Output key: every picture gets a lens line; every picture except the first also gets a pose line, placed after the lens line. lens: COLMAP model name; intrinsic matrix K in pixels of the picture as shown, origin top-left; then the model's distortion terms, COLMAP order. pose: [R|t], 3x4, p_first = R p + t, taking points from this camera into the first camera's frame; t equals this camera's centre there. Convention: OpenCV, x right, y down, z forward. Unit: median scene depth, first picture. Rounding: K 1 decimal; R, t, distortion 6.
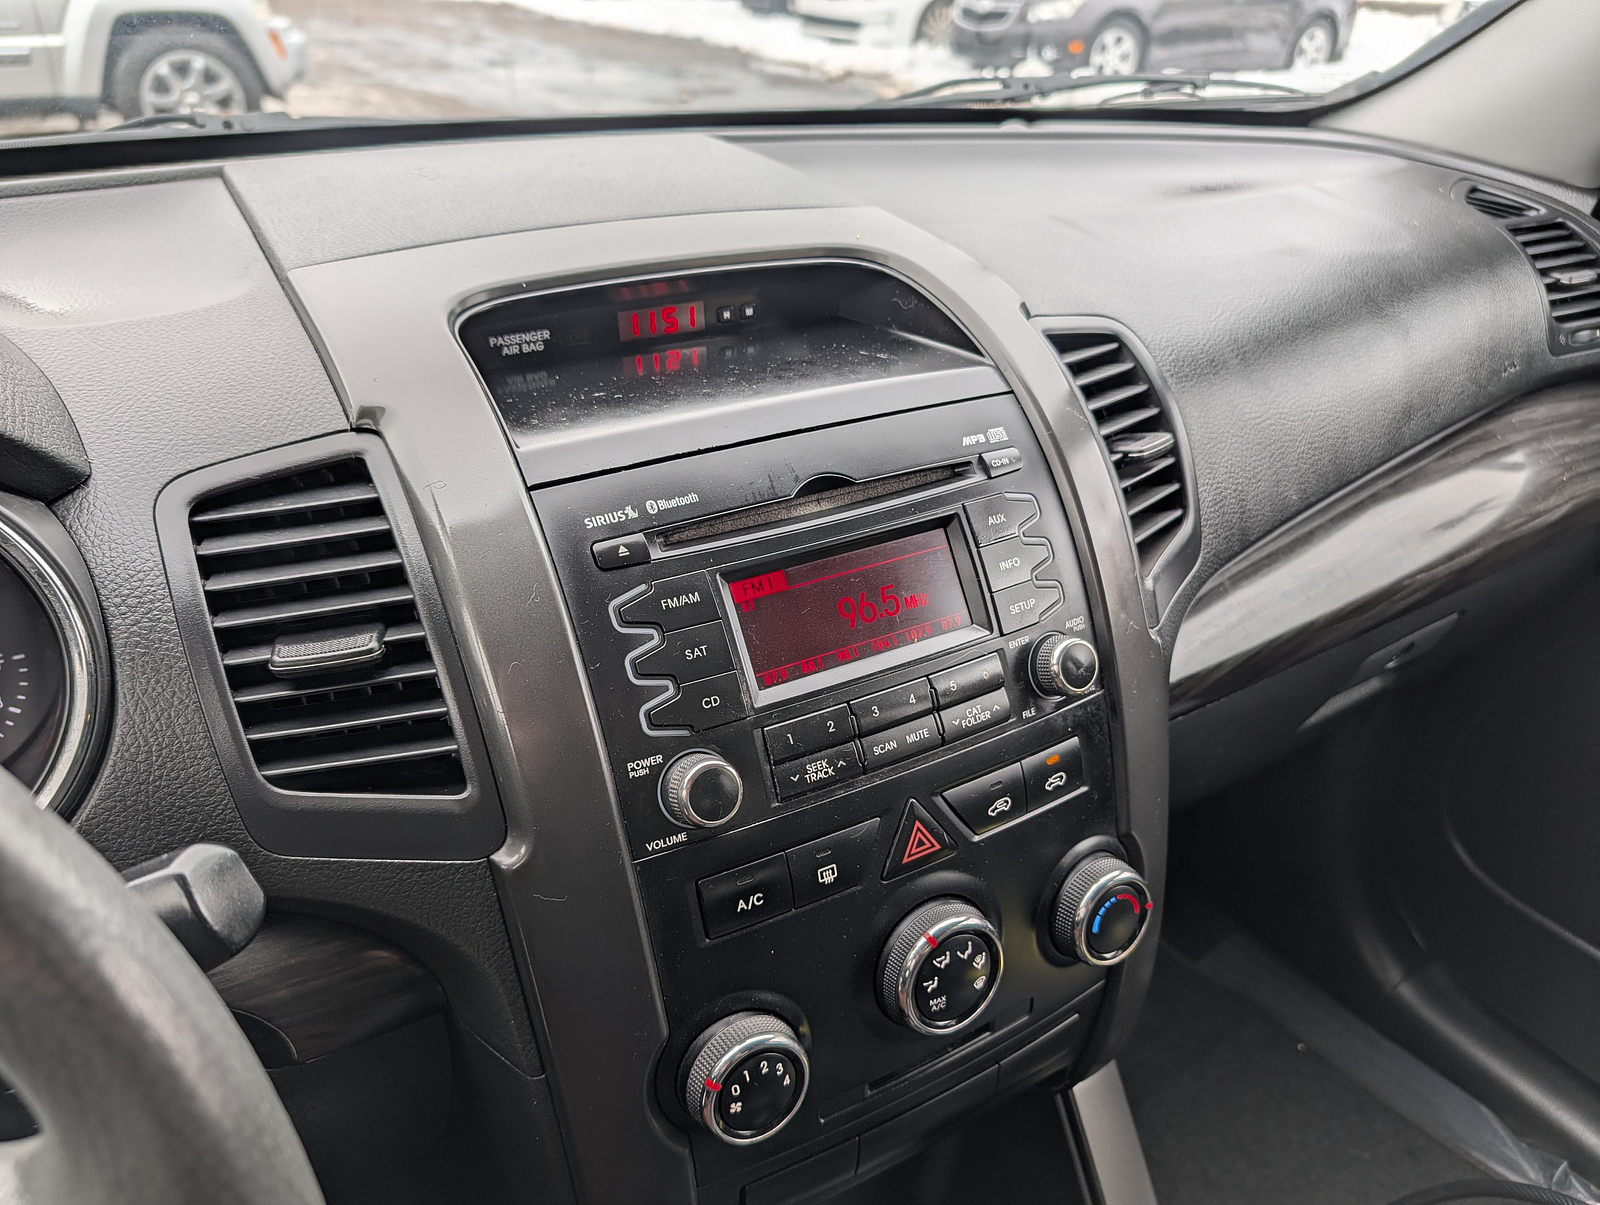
lens RADIAL K [[1128.7, 0, 795.3], [0, 1128.7, 613.1], [0, 0, 1]] dist [-0.000037, -0.002598]
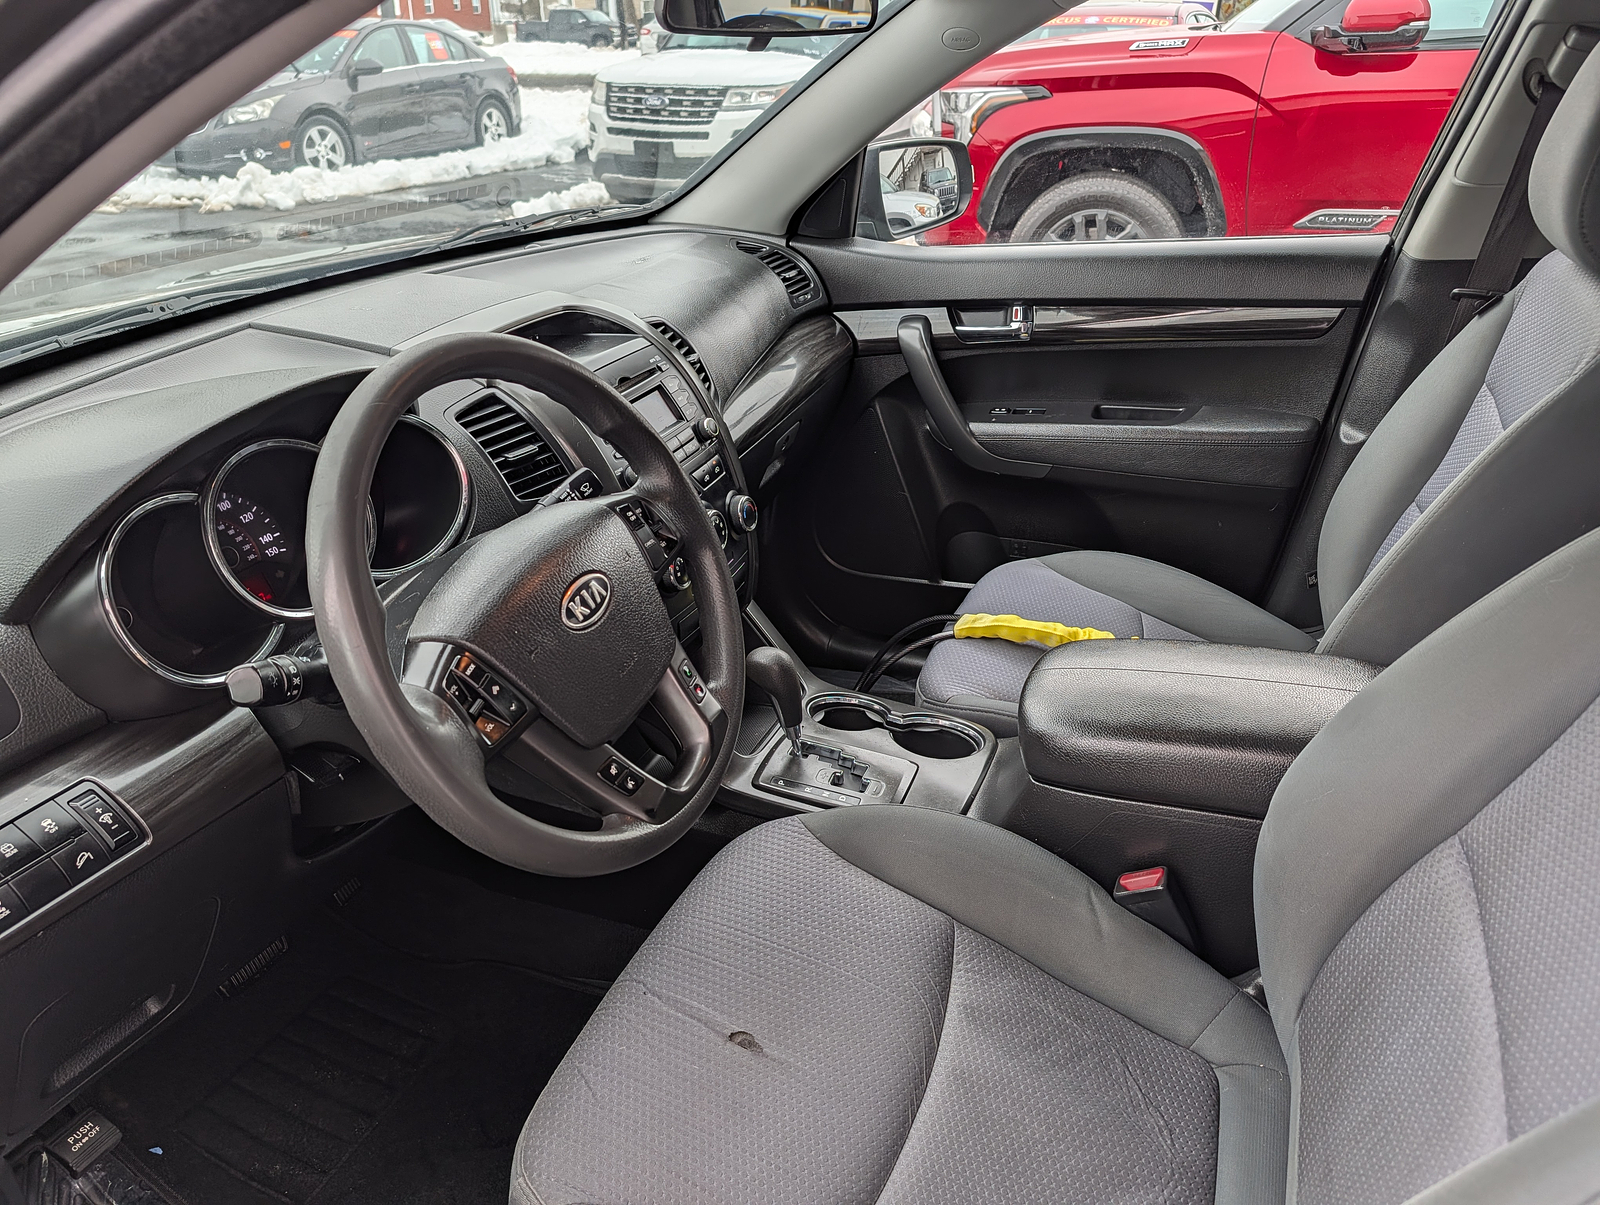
lens RADIAL K [[1128.7, 0, 795.3], [0, 1128.7, 613.1], [0, 0, 1]] dist [-0.000037, -0.002598]
pose [[0.795381, -0.308310, 0.521837, -0.686841], [0.336238, 0.940779, 0.043336, 0.245669], [-0.504295, 0.140993, 0.851944, -0.833228]]
